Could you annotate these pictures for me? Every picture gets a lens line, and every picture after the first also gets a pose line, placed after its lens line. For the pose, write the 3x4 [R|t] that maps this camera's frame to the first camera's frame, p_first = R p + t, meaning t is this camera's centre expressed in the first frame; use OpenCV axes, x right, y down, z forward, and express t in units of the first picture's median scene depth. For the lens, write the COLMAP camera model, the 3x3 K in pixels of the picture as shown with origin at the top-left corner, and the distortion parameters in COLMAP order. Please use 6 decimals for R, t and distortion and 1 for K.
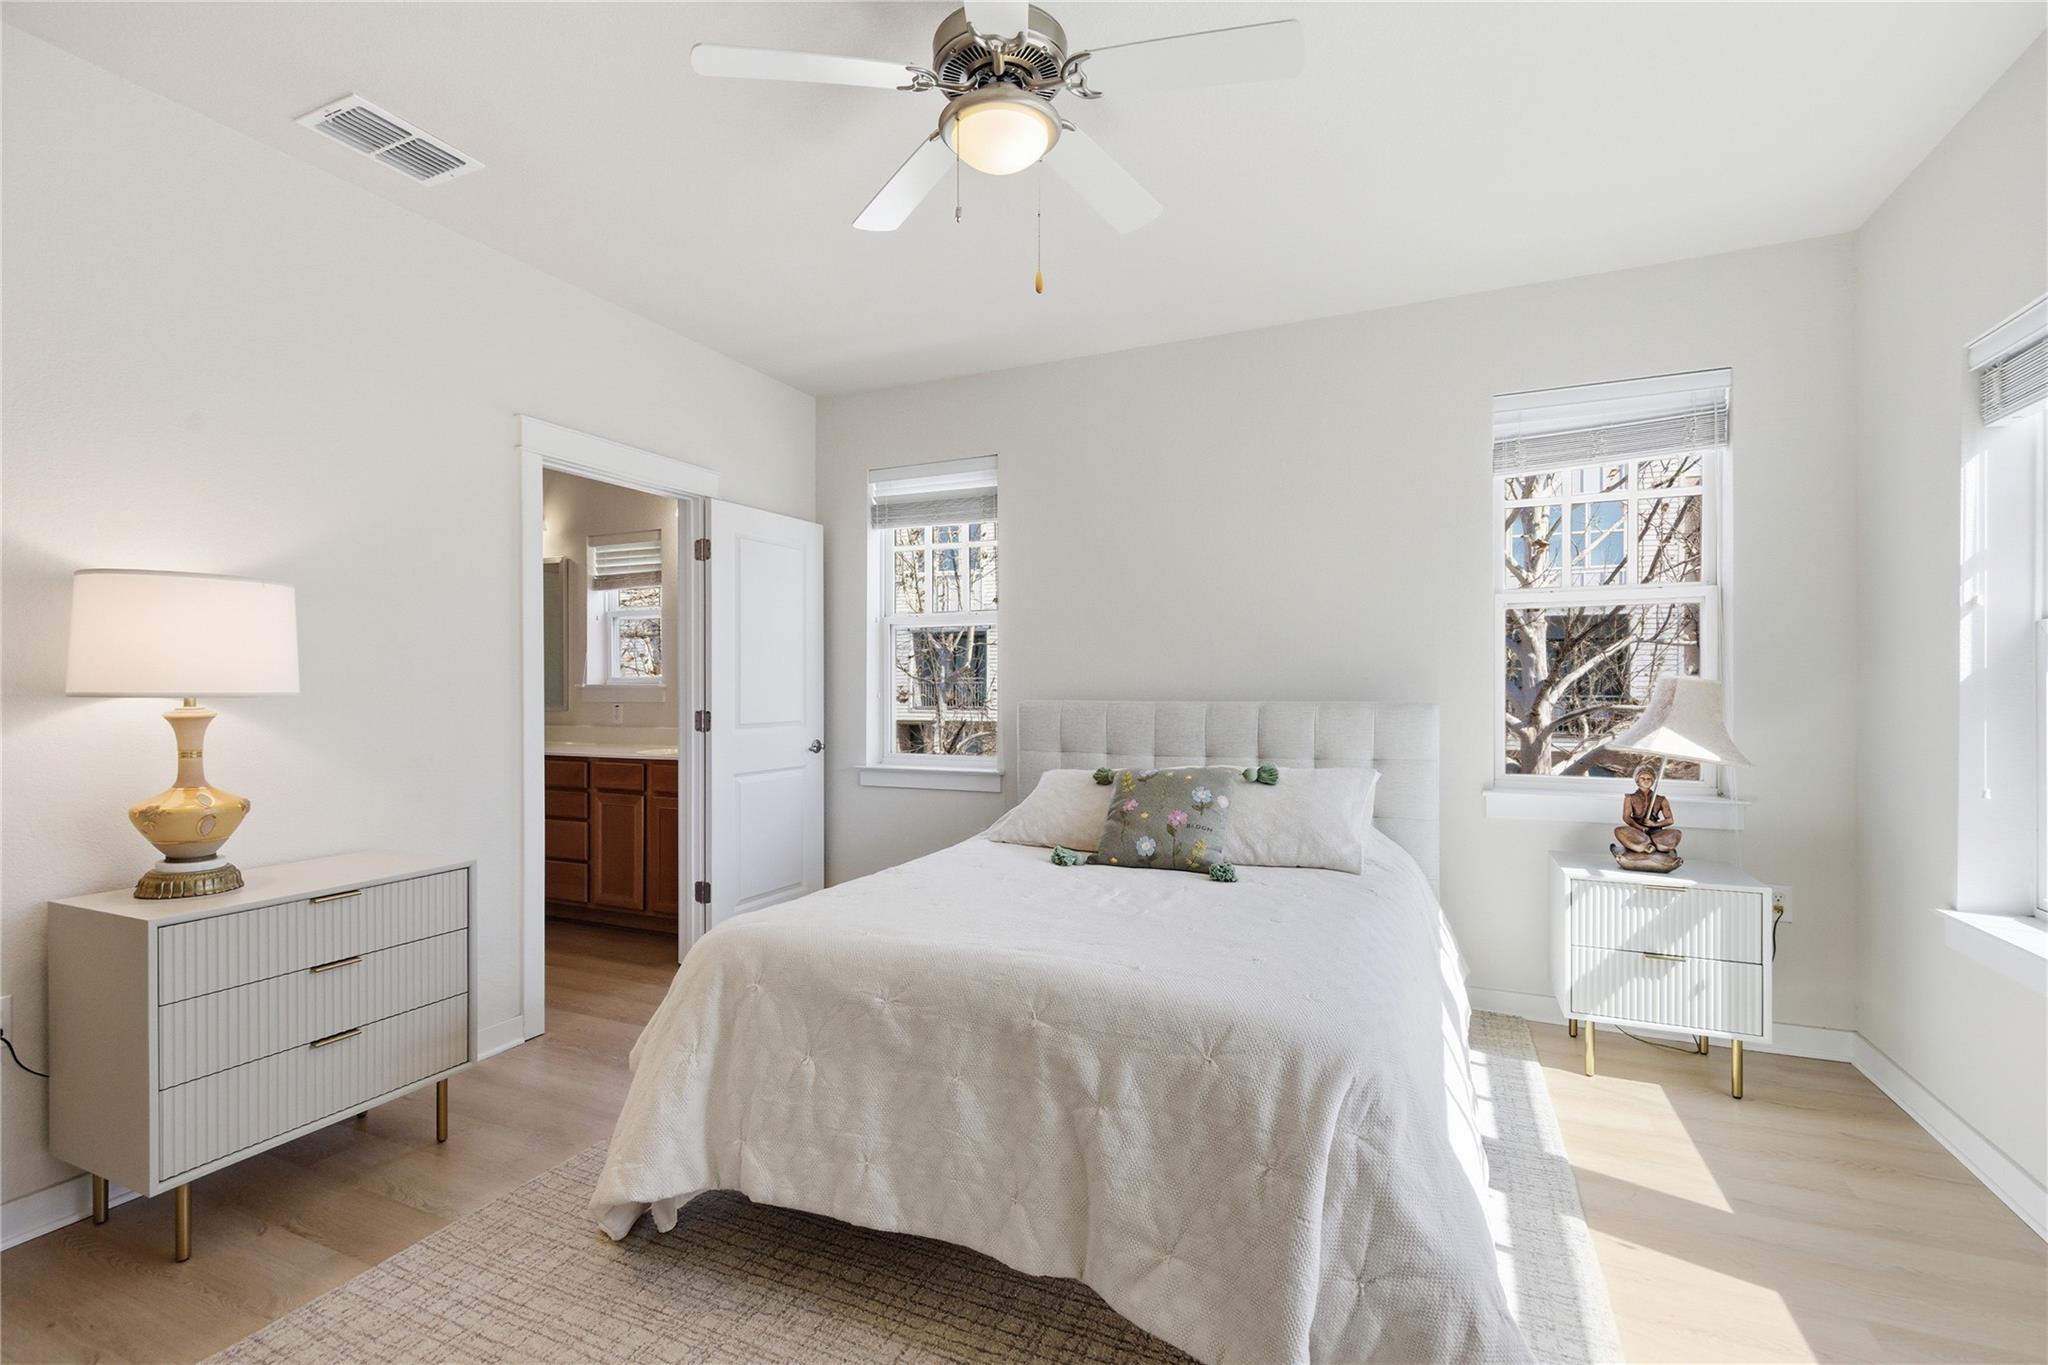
lens RADIAL K [[915.3, 0, 1009.4], [0, 915.3, 686.8], [0, 0, 1]] dist [0.011263, 0.000164]
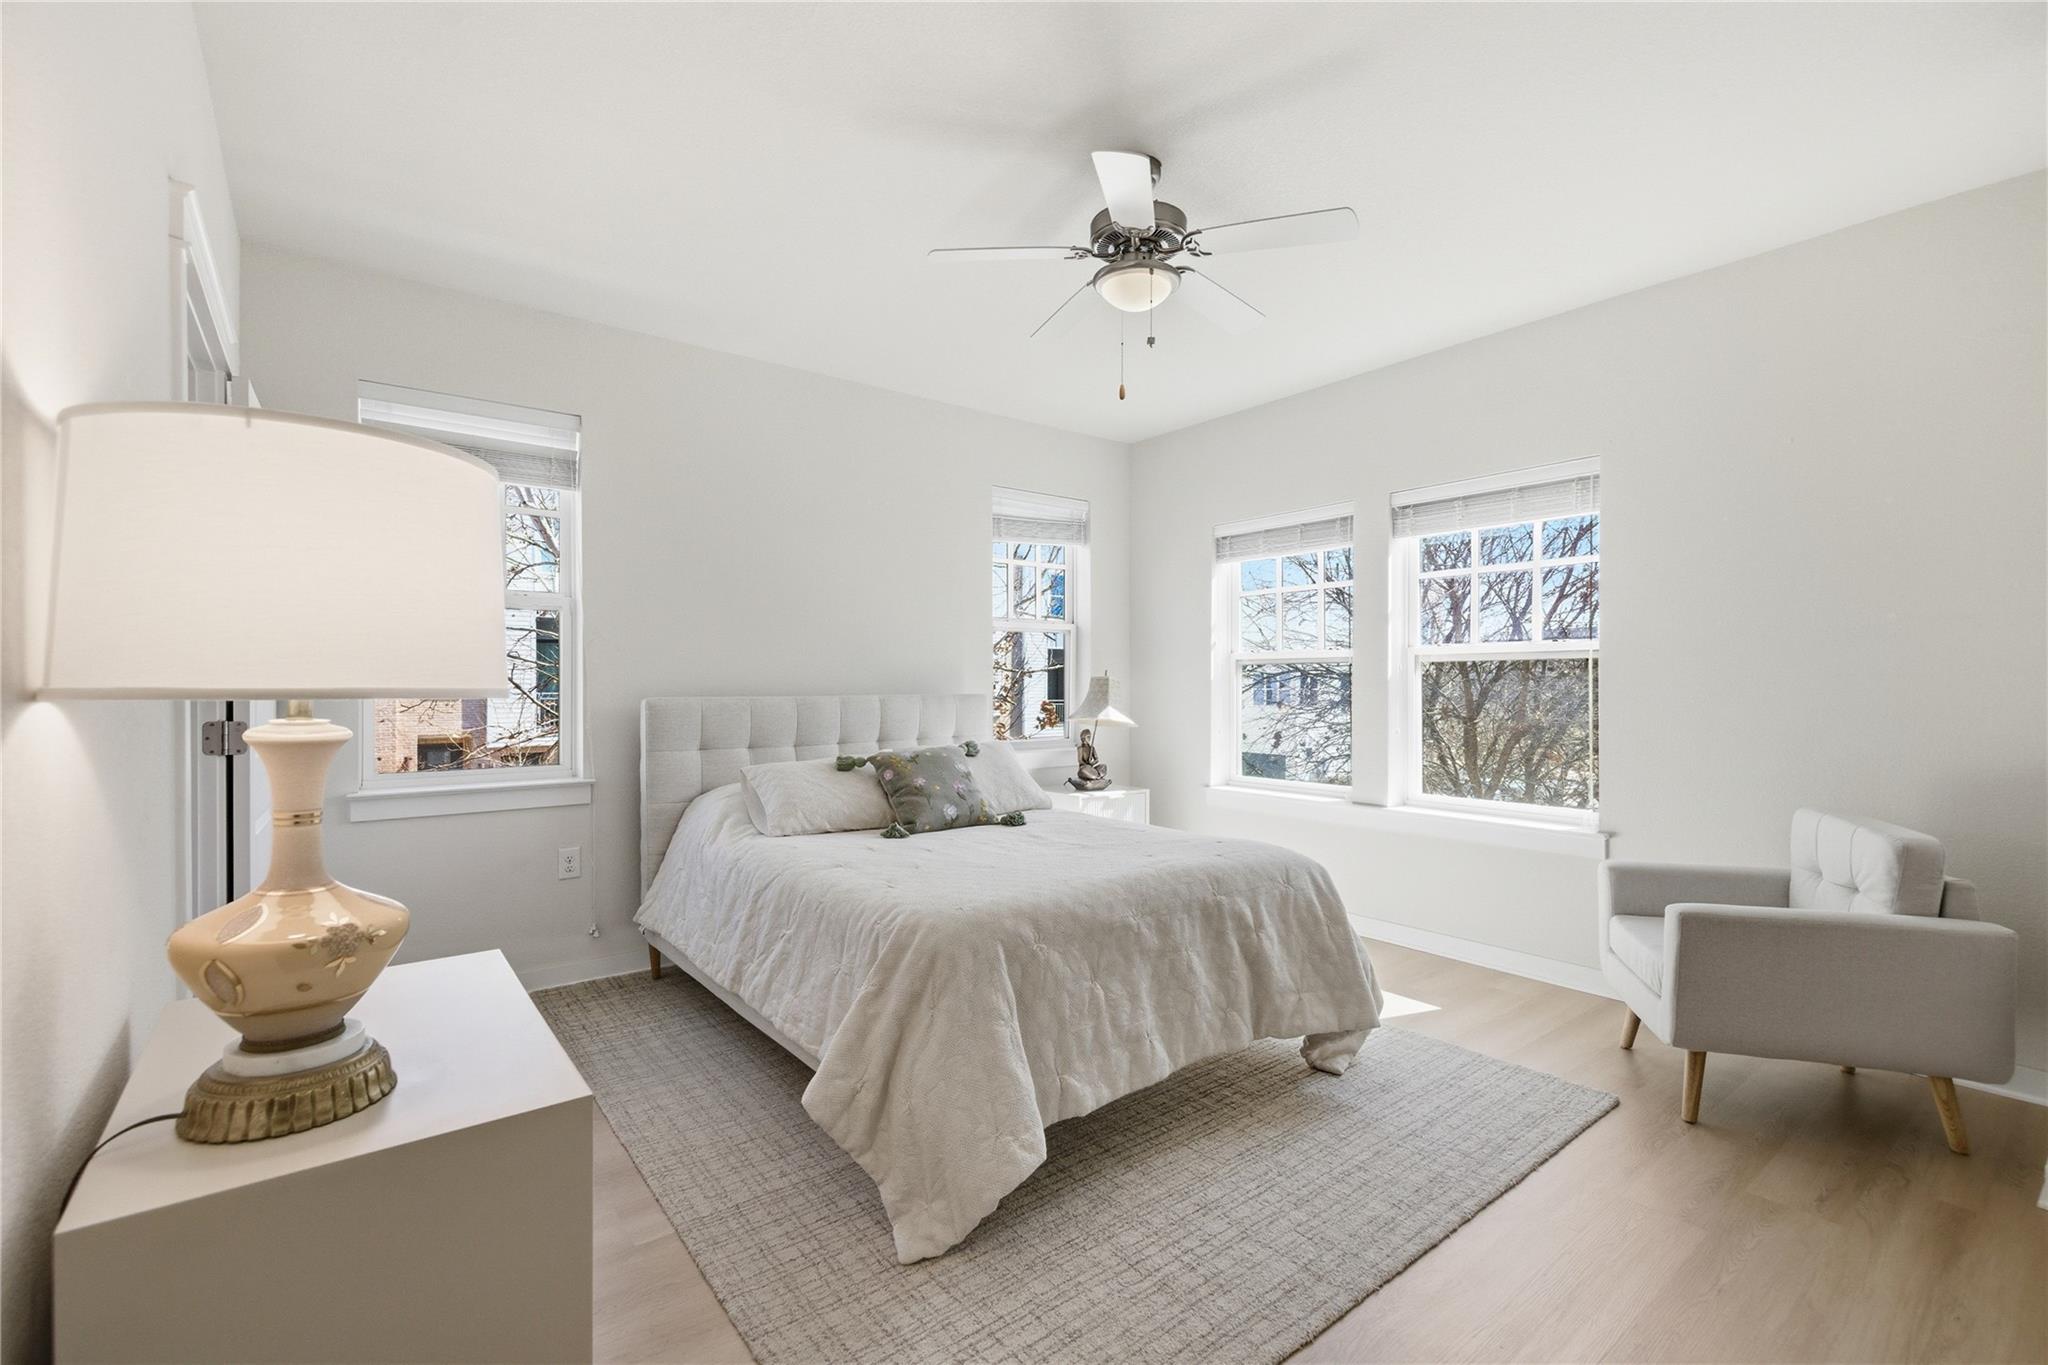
lens RADIAL K [[915.3, 0, 1013.4], [0, 915.3, 688.1], [0, 0, 1]] dist [0.011263, 0.000164]
pose [[0.462130, -0.004174, 0.886803, -1.169731], [0.001836, 0.999991, 0.003750, 0.004463], [-0.886810, -0.000105, 0.462133, 0.459725]]
